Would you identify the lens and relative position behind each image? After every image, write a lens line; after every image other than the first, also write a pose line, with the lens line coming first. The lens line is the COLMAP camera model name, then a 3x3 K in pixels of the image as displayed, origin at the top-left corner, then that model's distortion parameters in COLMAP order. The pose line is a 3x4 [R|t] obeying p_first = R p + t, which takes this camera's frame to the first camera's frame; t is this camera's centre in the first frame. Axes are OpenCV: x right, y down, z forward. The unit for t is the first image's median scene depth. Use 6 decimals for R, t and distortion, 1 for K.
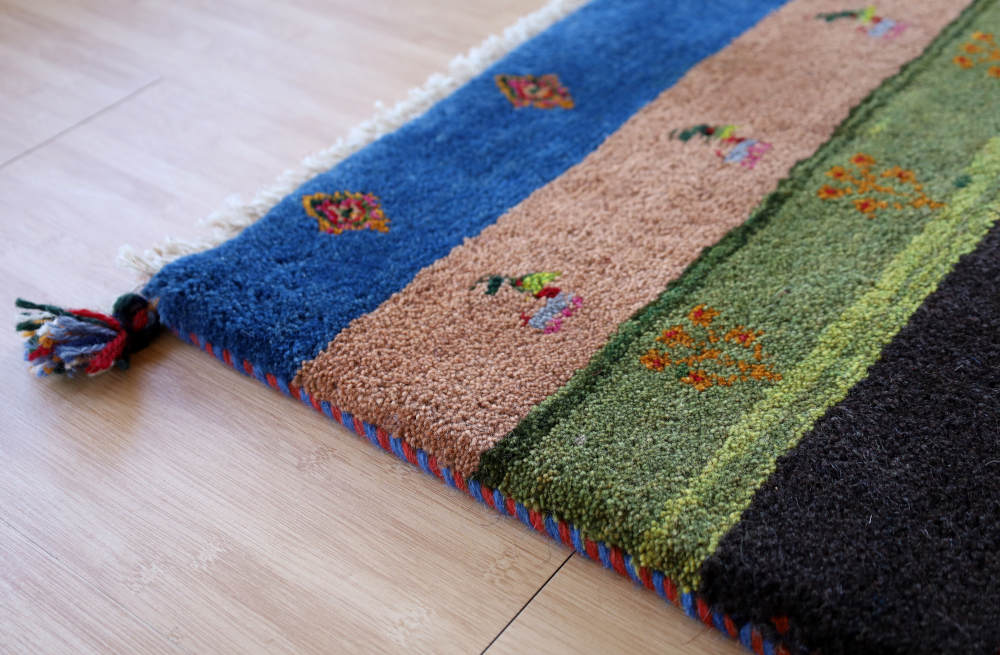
lens RADIAL K [[1264.9, 0, 502.7], [0, 1264.9, 327.6], [0, 0, 1]] dist [0.046944, 0.000000]
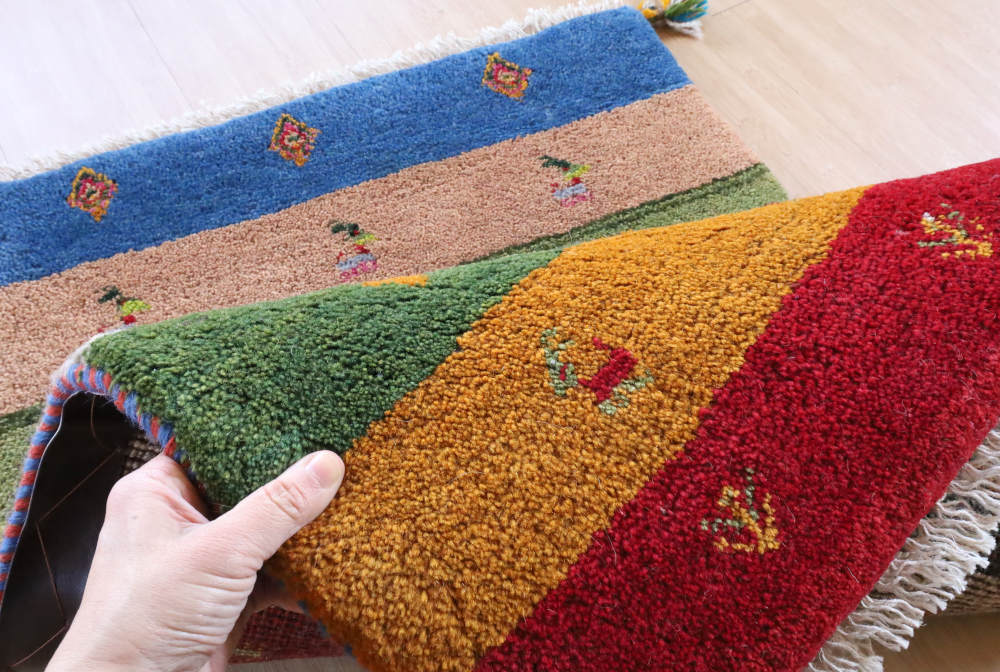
lens RADIAL K [[857.4, 0, 491.8], [0, 857.4, 337.0], [0, 0, 1]] dist [0.018102, -0.014905]
pose [[0.869360, 0.436216, -0.232226, 0.590224], [-0.336671, 0.866799, 0.367847, -0.476796], [0.361754, -0.241608, 0.900422, 0.251874]]
